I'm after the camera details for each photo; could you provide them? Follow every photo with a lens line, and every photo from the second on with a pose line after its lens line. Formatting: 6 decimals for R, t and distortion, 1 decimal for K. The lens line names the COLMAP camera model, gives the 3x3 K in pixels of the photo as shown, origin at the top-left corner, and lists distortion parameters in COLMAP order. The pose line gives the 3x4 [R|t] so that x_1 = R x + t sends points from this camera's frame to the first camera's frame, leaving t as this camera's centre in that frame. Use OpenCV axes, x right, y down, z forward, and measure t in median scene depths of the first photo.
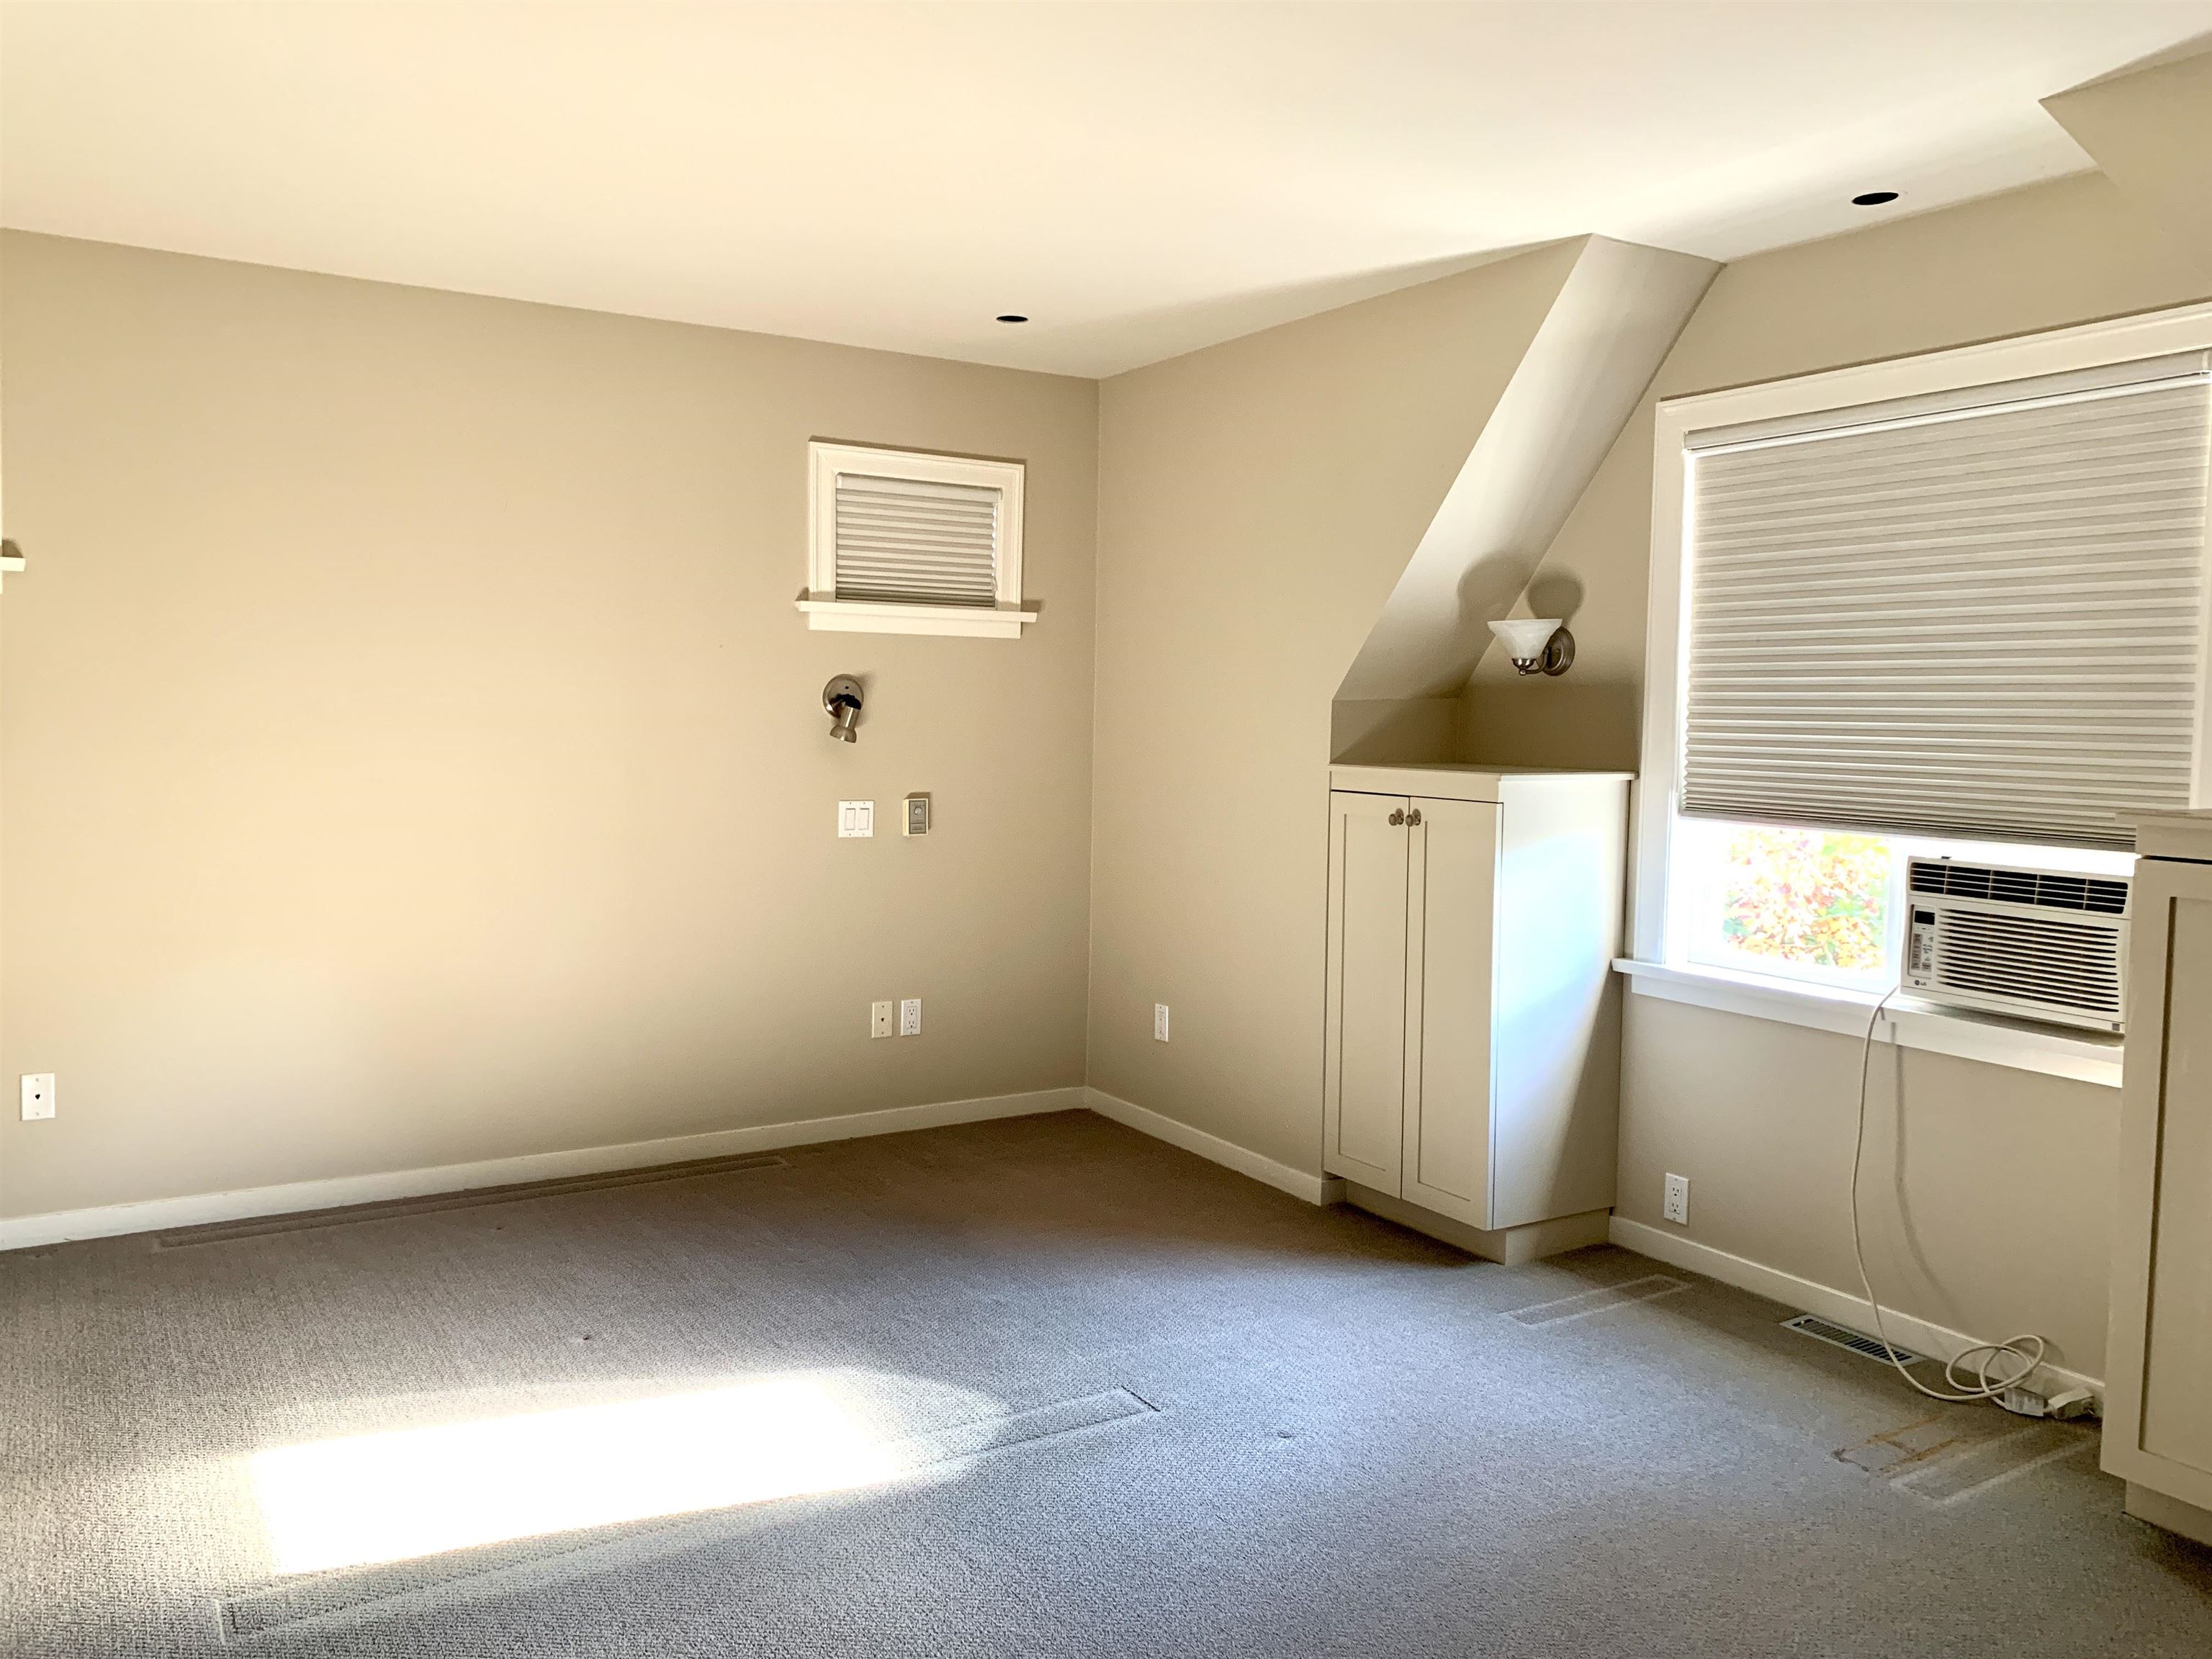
lens RADIAL K [[1683.6, 0, 1084.5], [0, 1683.6, 827.5], [0, 0, 1]] dist [0.050491, -0.083533]
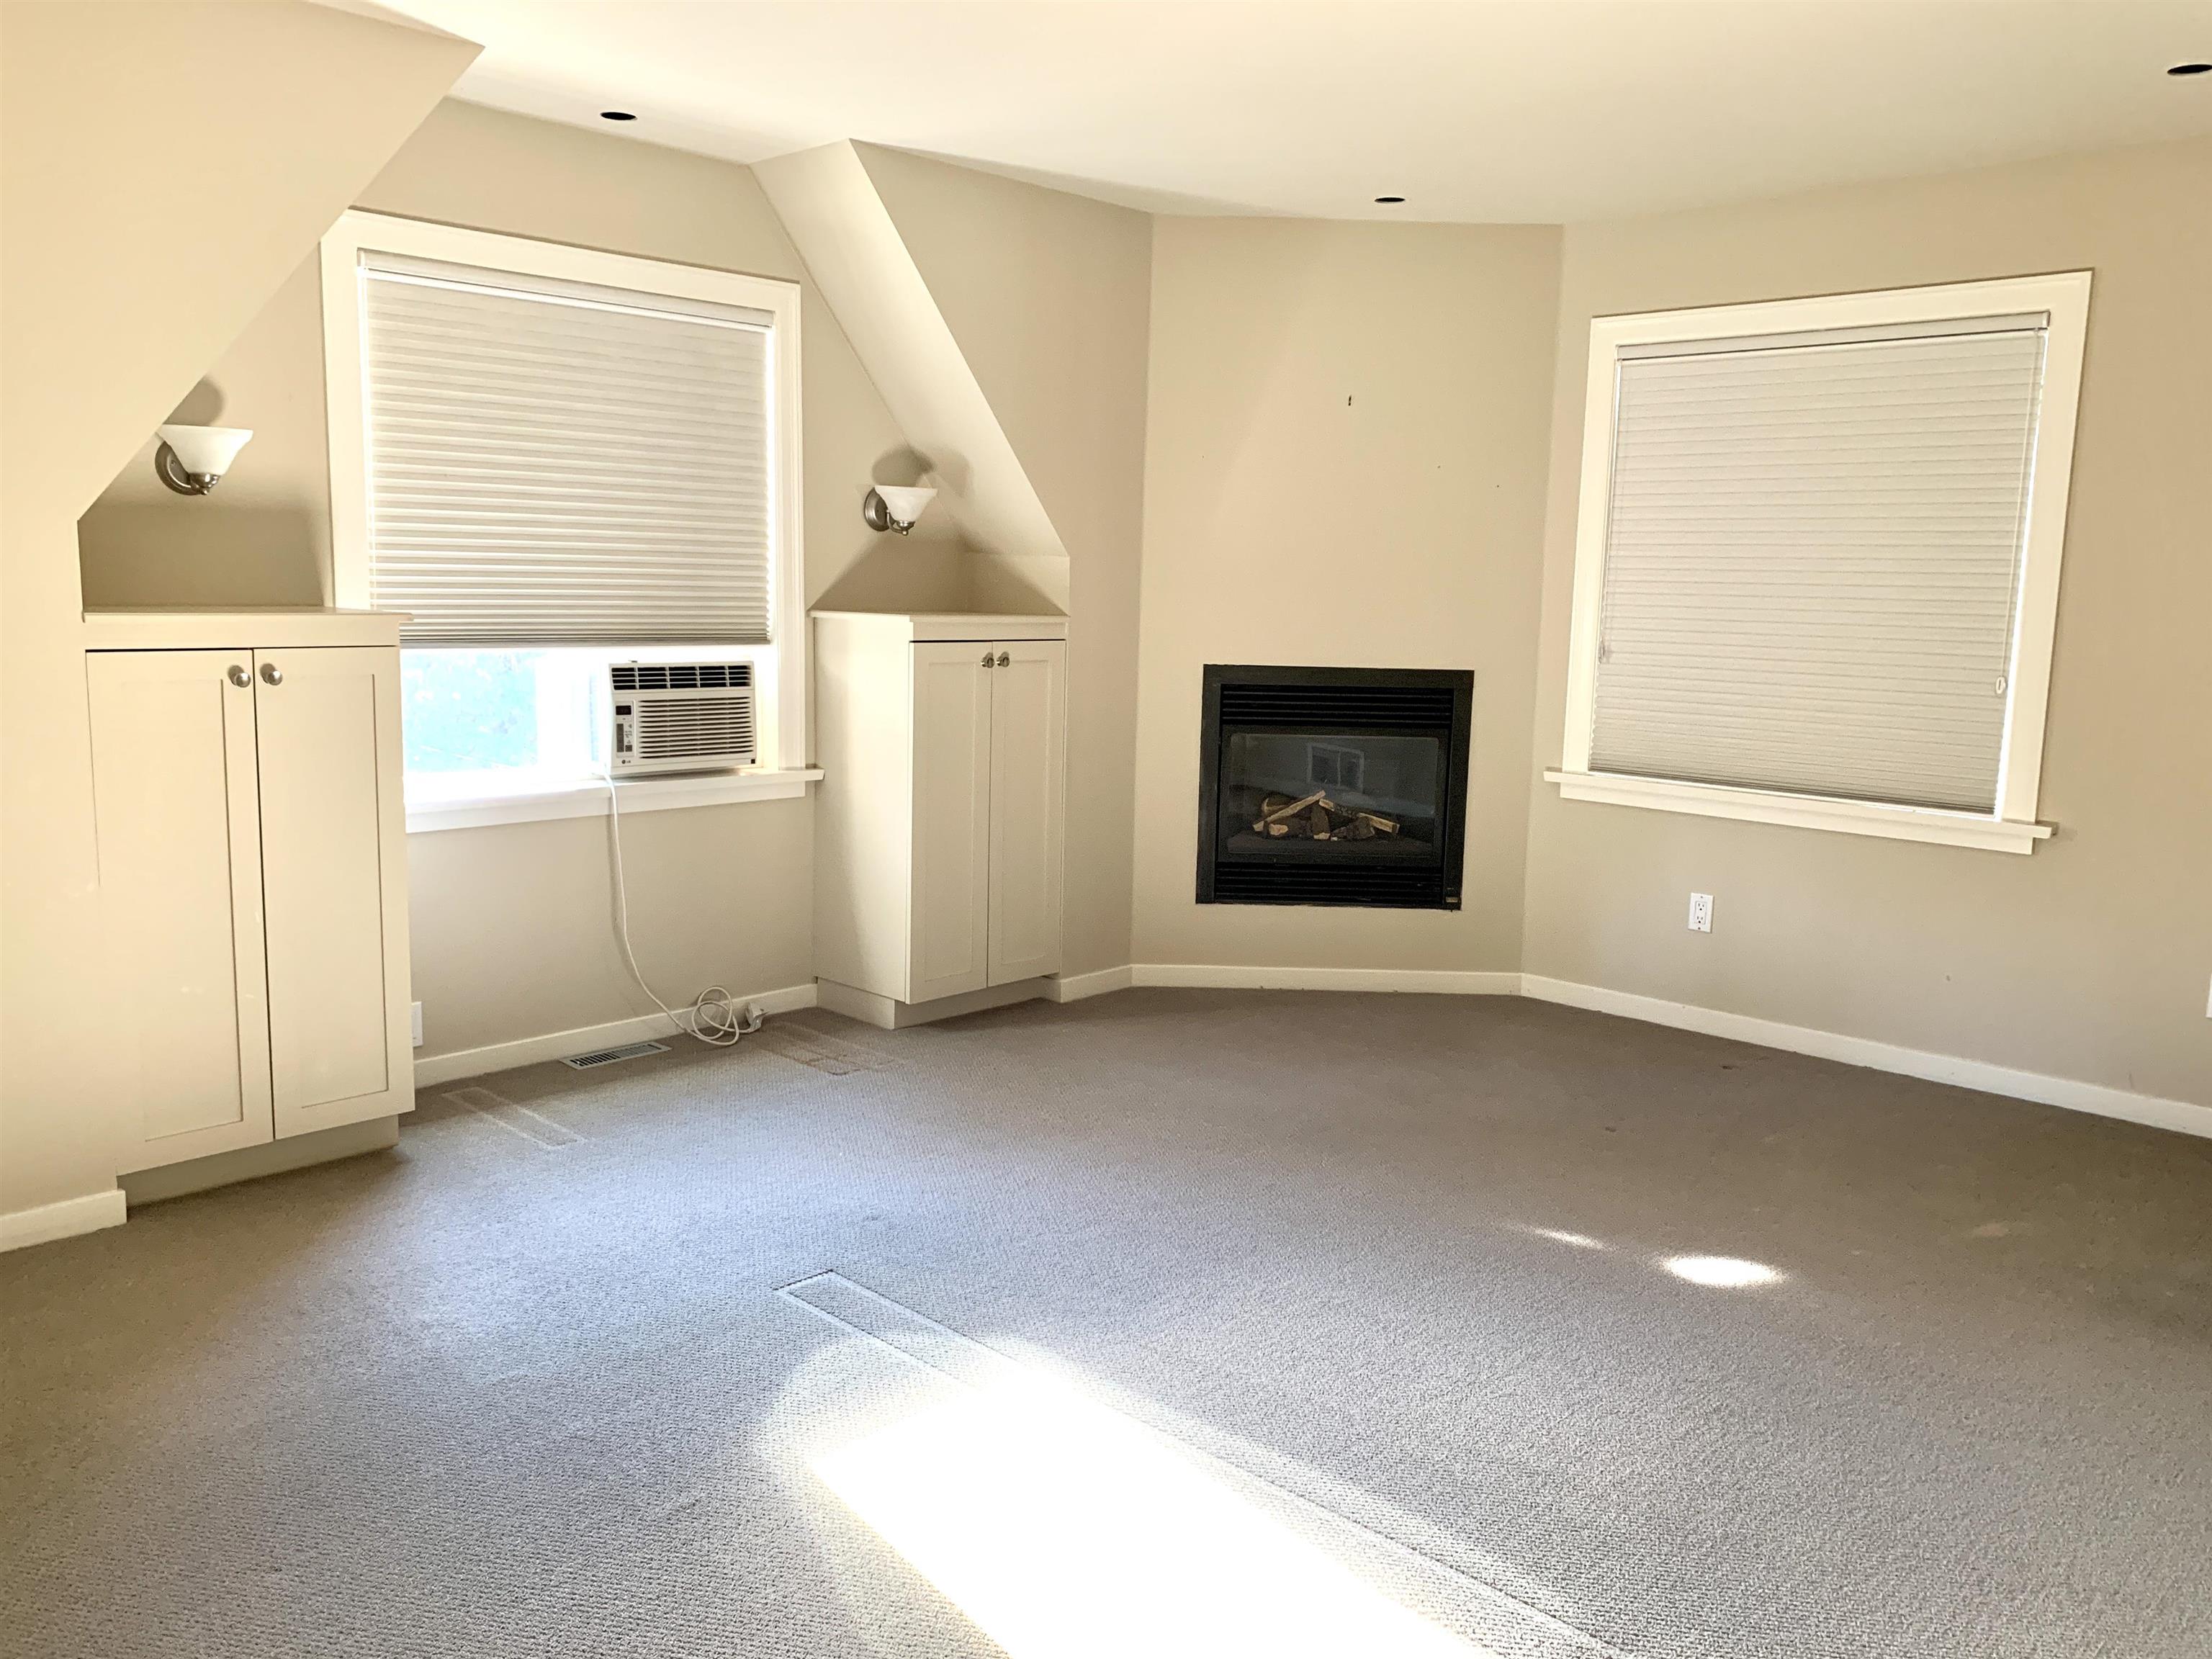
lens RADIAL K [[1717.5, 0, 1116.2], [0, 1717.5, 807.4], [0, 0, 1]] dist [0.074633, -0.107183]
pose [[-0.273037, -0.154756, 0.949474, -0.753841], [0.038989, 0.984385, 0.171658, -0.073872], [-0.961213, 0.083888, -0.262739, 0.878014]]
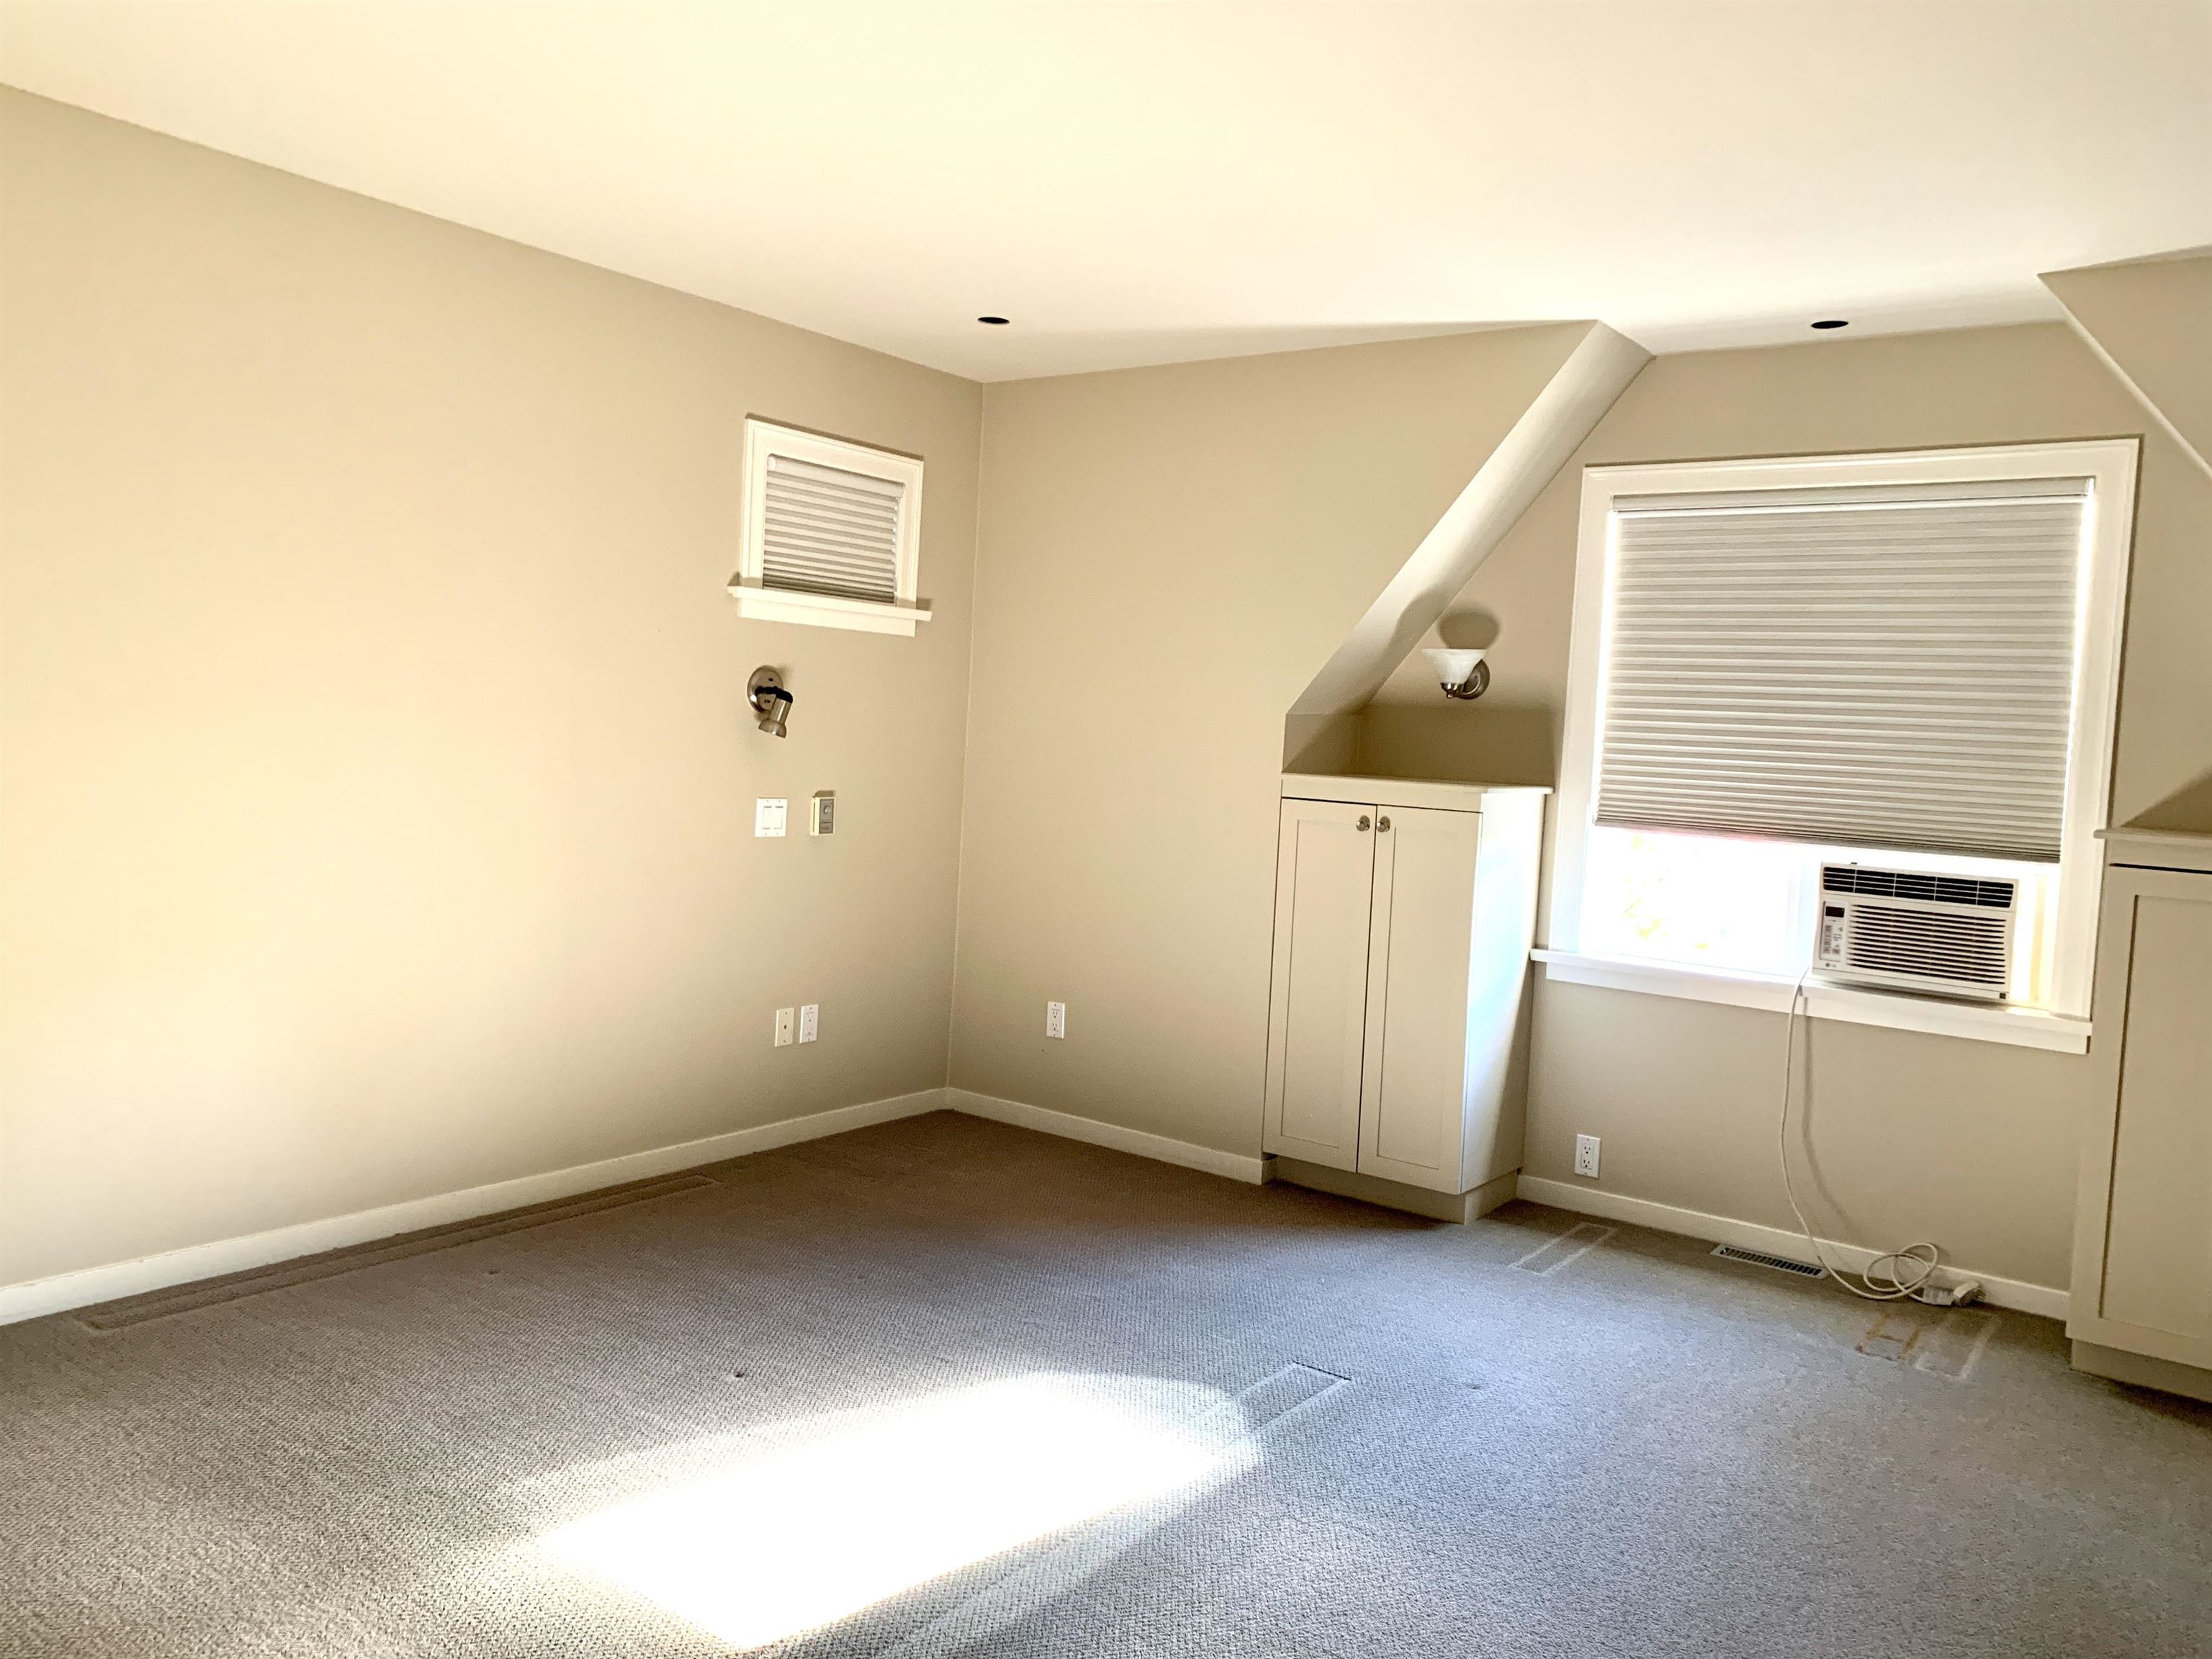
lens RADIAL K [[1683.7, 0, 1103.9], [0, 1683.7, 827.1], [0, 0, 1]] dist [0.050203, -0.094164]
pose [[0.925491, 0.010473, 0.378624, -0.408760], [-0.011195, 0.999937, -0.000294, -0.001789], [-0.378604, -0.003966, 0.925550, 0.056070]]
